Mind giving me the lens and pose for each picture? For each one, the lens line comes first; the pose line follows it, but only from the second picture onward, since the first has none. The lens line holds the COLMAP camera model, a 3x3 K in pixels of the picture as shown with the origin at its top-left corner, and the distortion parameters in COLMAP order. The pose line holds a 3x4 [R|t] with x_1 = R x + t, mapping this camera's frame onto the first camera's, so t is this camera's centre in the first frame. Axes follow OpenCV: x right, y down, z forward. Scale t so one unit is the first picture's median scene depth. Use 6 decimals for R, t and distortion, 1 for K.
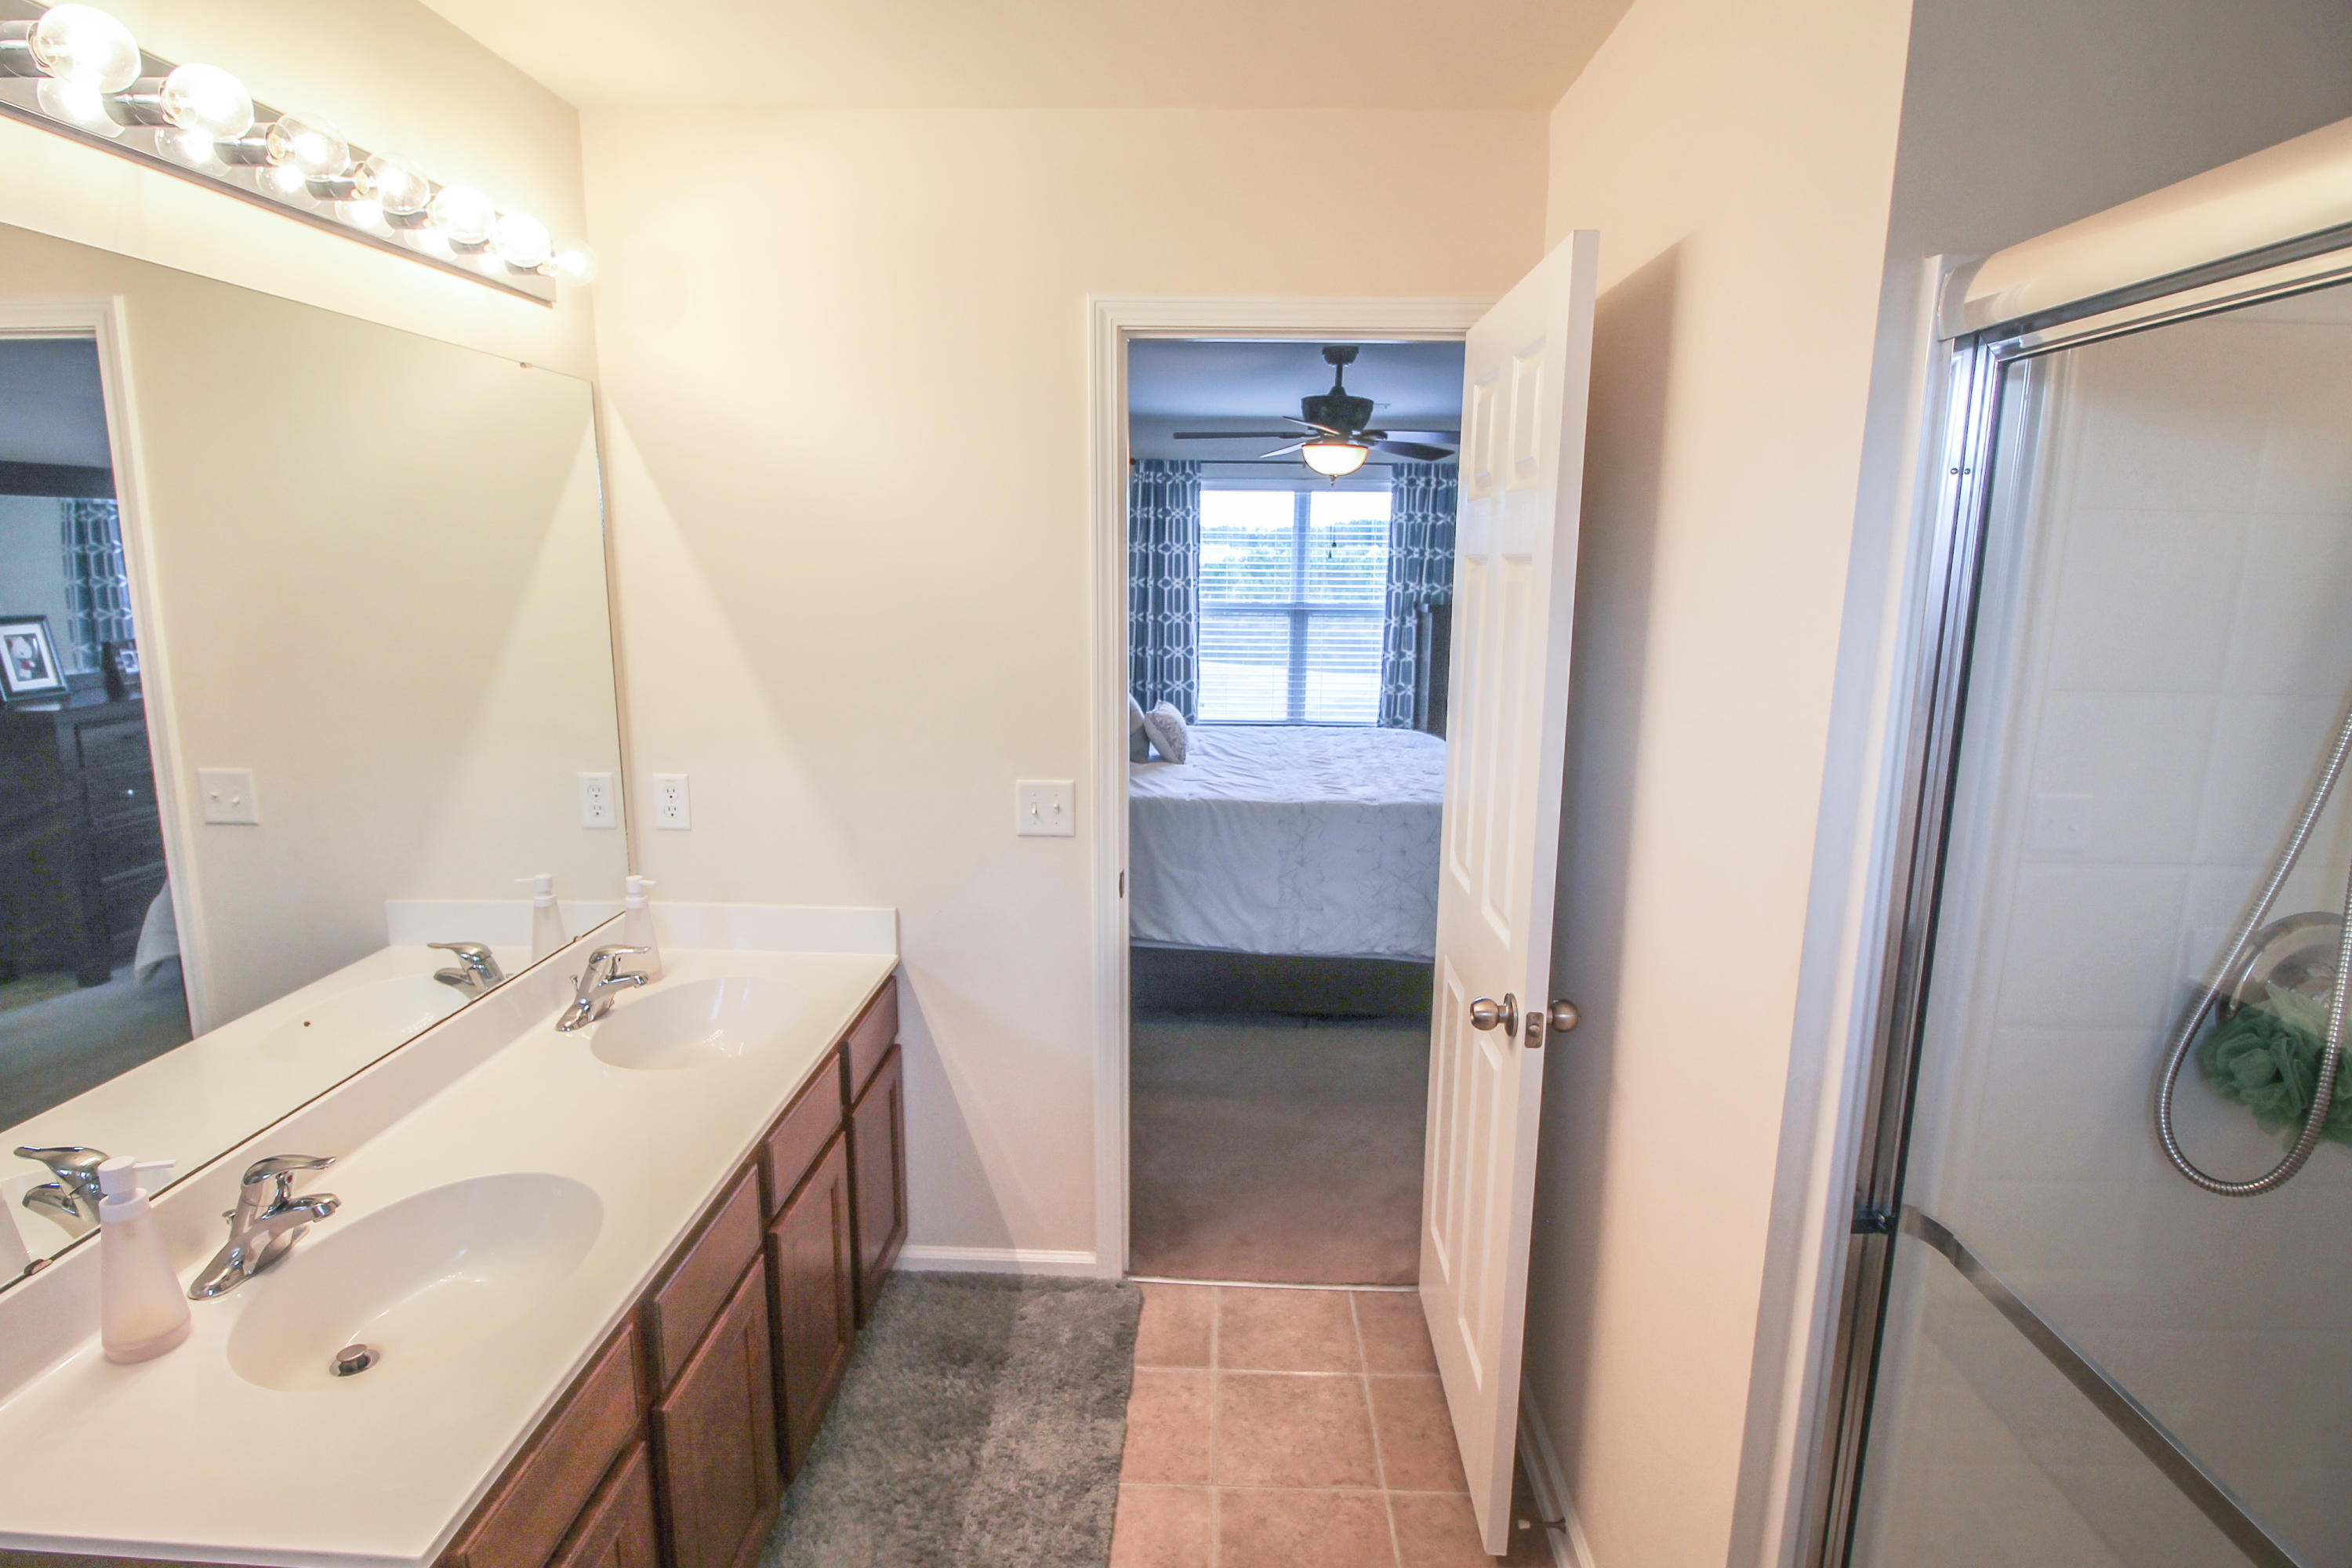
lens RADIAL K [[1107.2, 0, 1173.2], [0, 1107.2, 771.5], [0, 0, 1]] dist [0.000653, -0.000456]
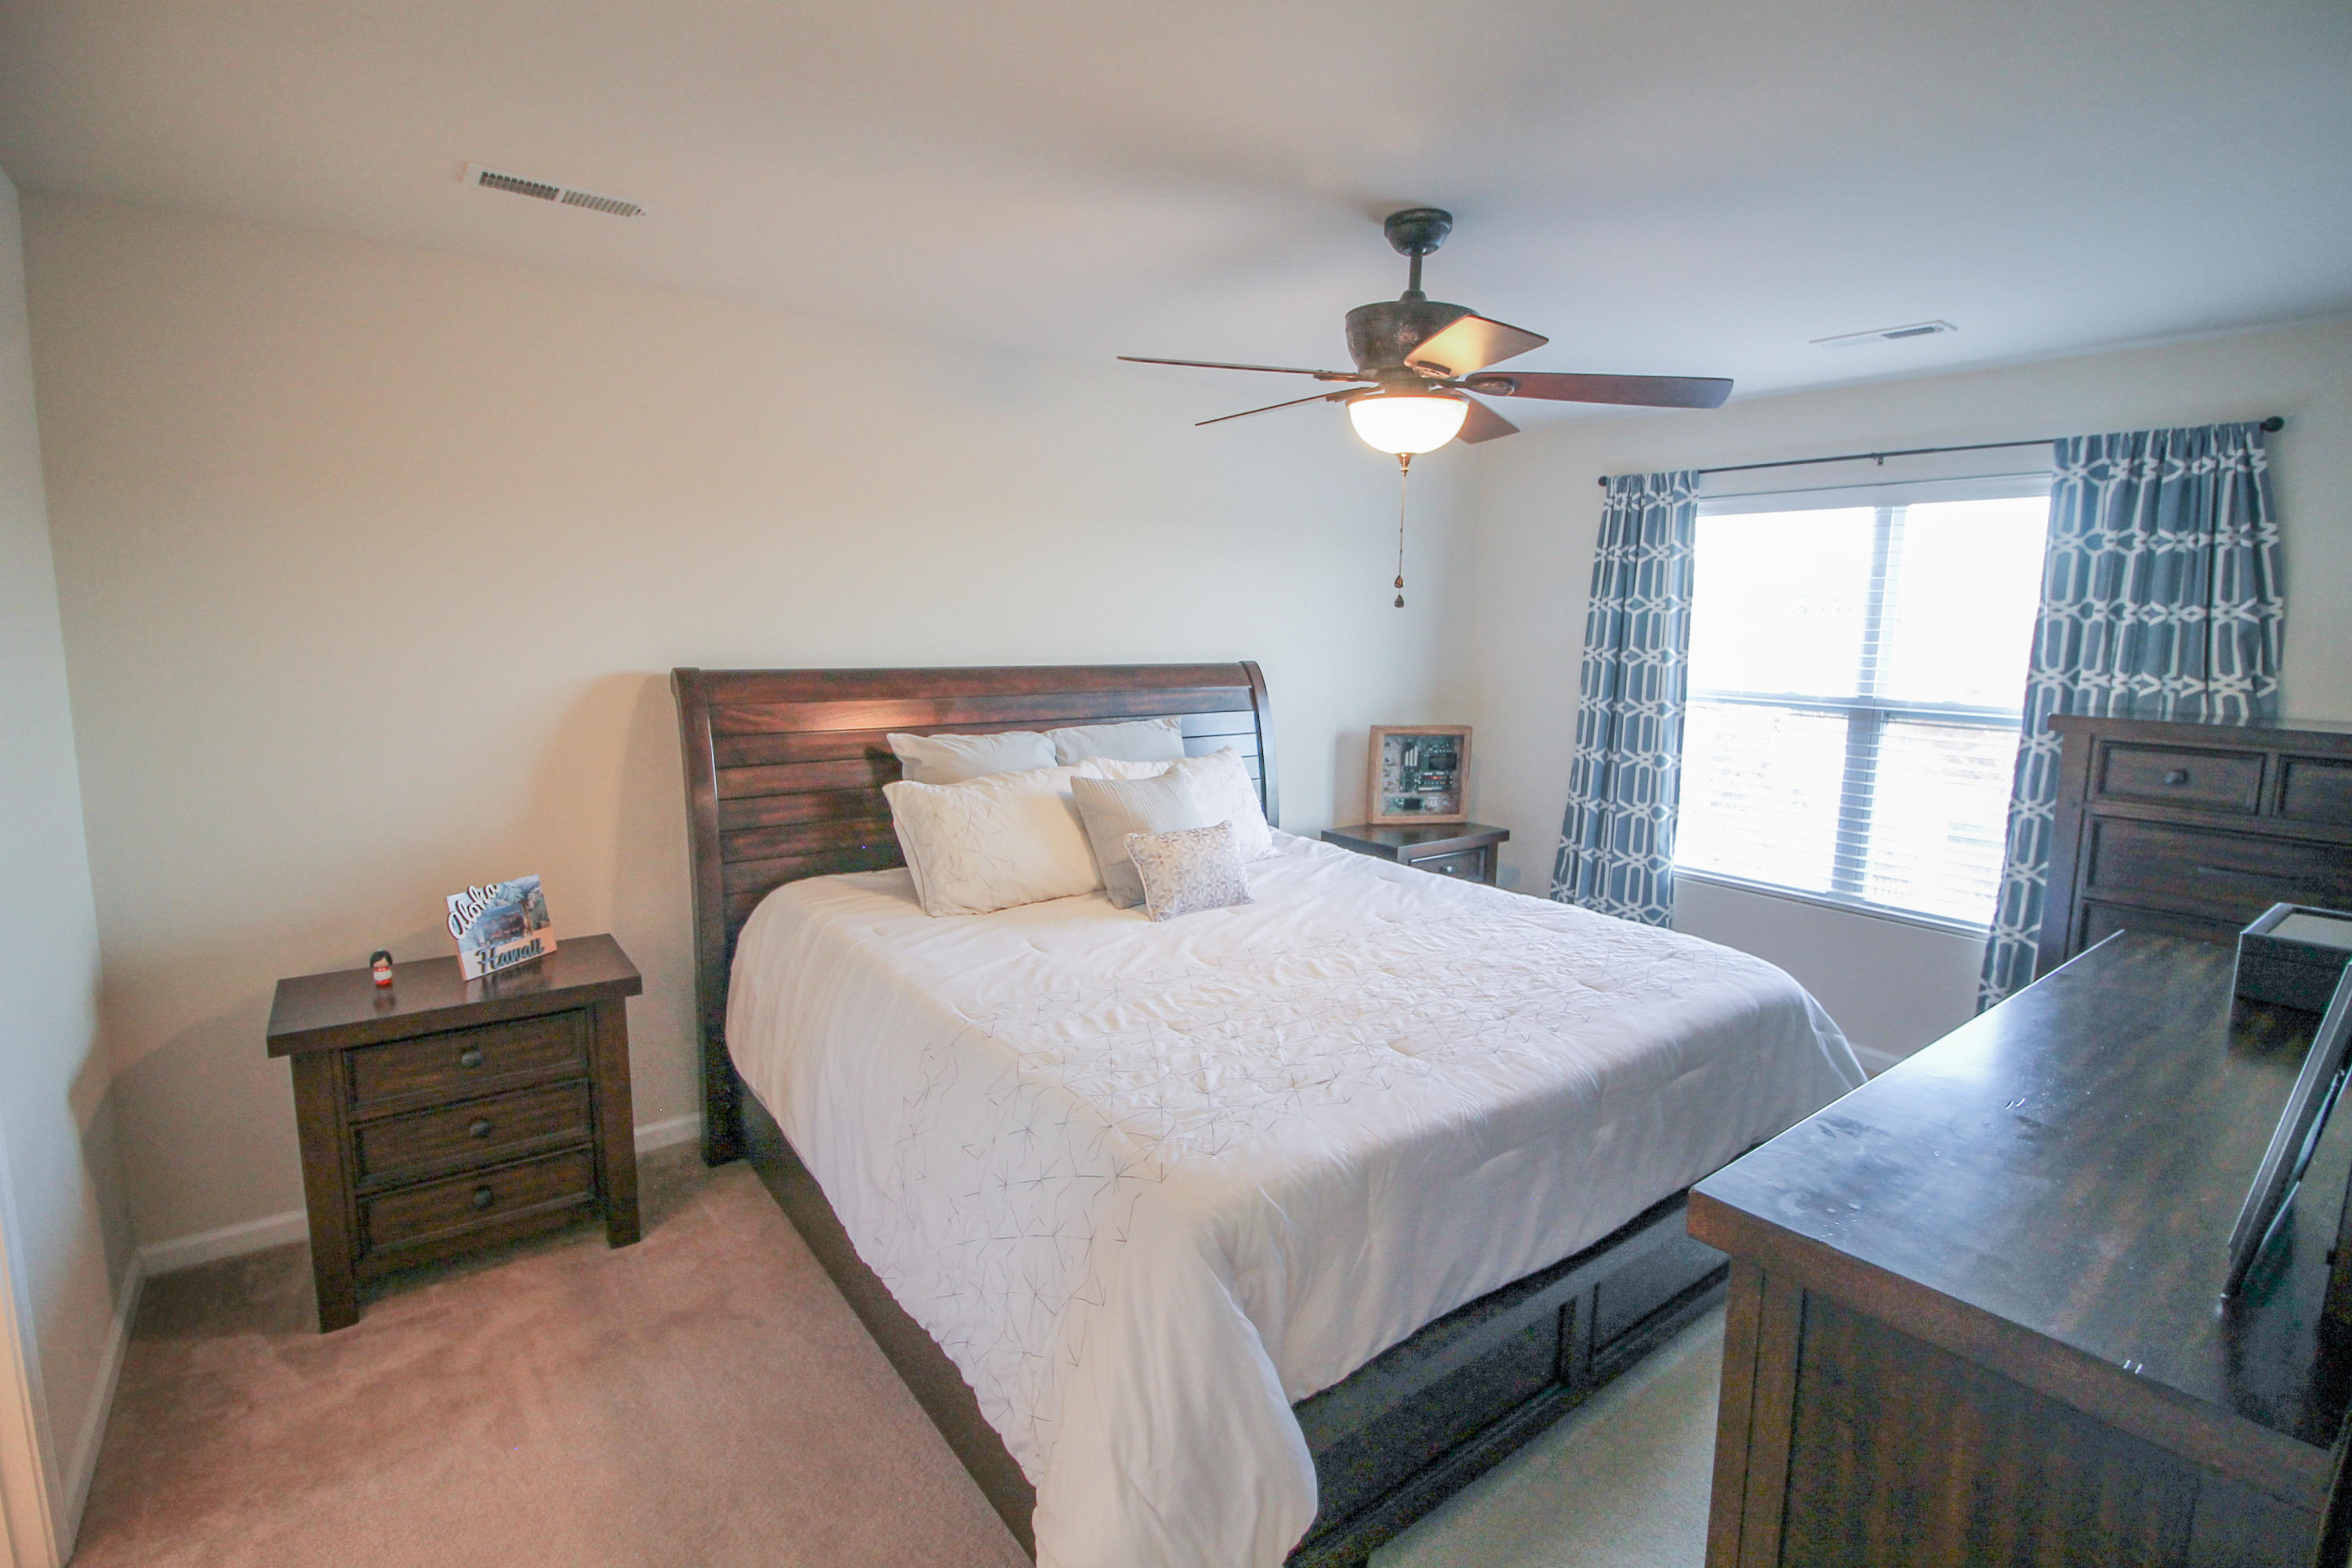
lens RADIAL K [[1107.2, 0, 1173.2], [0, 1107.2, 771.5], [0, 0, 1]] dist [0.000653, -0.000456]
pose [[0.653313, 0.108277, -0.749305, 0.327558], [-0.164010, 0.986458, -0.000453, -0.056159], [0.739109, 0.123190, 0.662225, 0.363739]]
